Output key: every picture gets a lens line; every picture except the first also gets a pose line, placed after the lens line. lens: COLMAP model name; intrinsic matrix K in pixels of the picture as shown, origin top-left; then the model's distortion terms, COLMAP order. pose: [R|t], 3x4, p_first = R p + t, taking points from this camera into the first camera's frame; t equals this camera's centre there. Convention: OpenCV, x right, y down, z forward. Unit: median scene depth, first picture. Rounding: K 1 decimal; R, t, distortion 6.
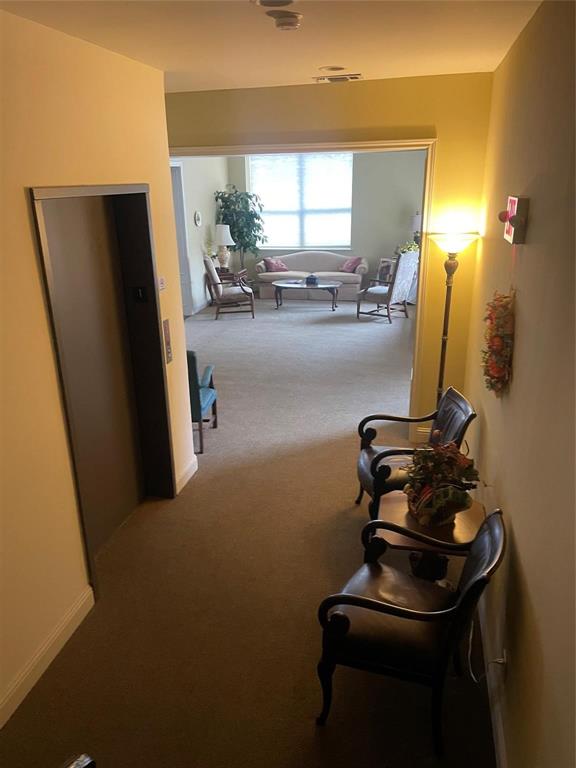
lens RADIAL K [[589.0, 0, 289.0], [0, 589.0, 384.8], [0, 0, 1]] dist [0.011117, -0.000735]
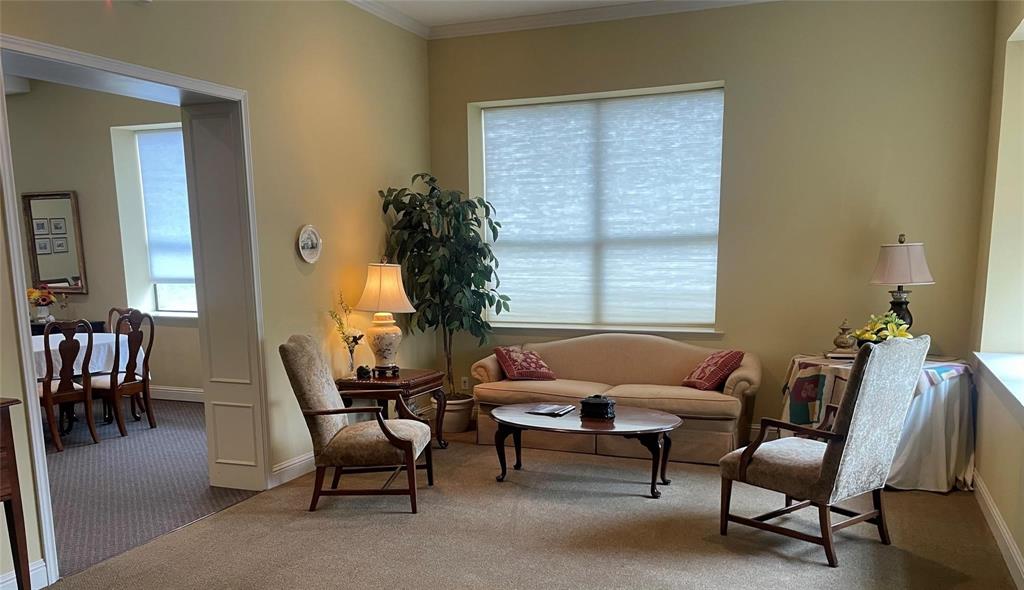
lens RADIAL K [[813.7, 0, 487.2], [0, 813.7, 381.0], [0, 0, 1]] dist [0.010283, 0.003796]
pose [[0.980429, 0.034597, -0.193809, 0.066076], [-0.067156, 0.984165, -0.164040, -0.102529], [0.185065, 0.173845, 0.967227, 0.474612]]
